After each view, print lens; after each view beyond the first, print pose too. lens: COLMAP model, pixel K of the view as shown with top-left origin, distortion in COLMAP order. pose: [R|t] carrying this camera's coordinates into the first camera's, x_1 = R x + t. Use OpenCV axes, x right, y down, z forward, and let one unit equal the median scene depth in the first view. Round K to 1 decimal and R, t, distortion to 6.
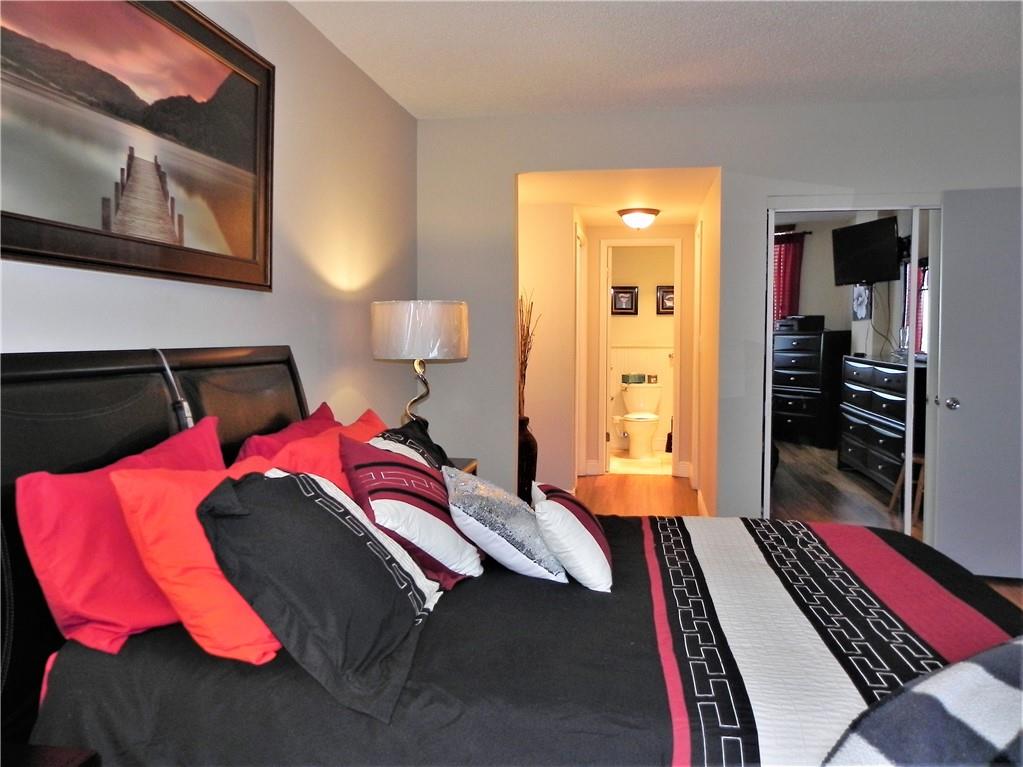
lens RADIAL K [[784.7, 0, 512.9], [0, 784.7, 382.3], [0, 0, 1]] dist [-0.016742, 0.007758]
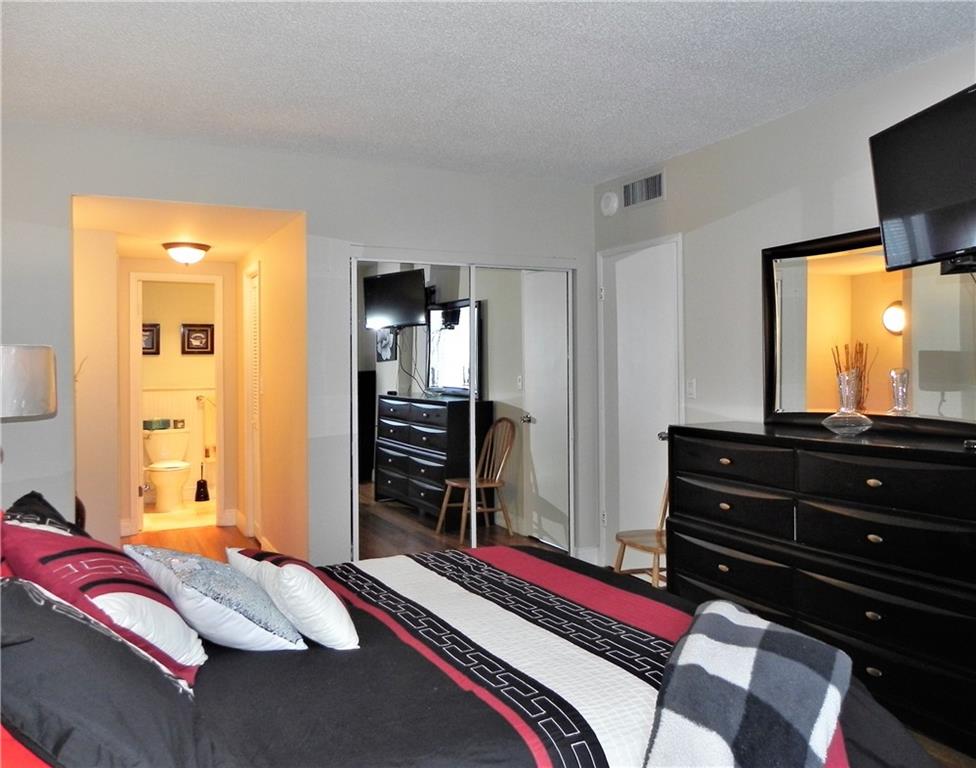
lens RADIAL K [[800.0, 0, 492.1], [0, 800.0, 382.3], [0, 0, 1]] dist [-0.012387, -0.010197]
pose [[0.786699, -0.015765, 0.617135, -0.380745], [0.043664, 0.998591, -0.030152, -0.029273], [-0.615790, 0.050668, 0.786279, 0.099230]]
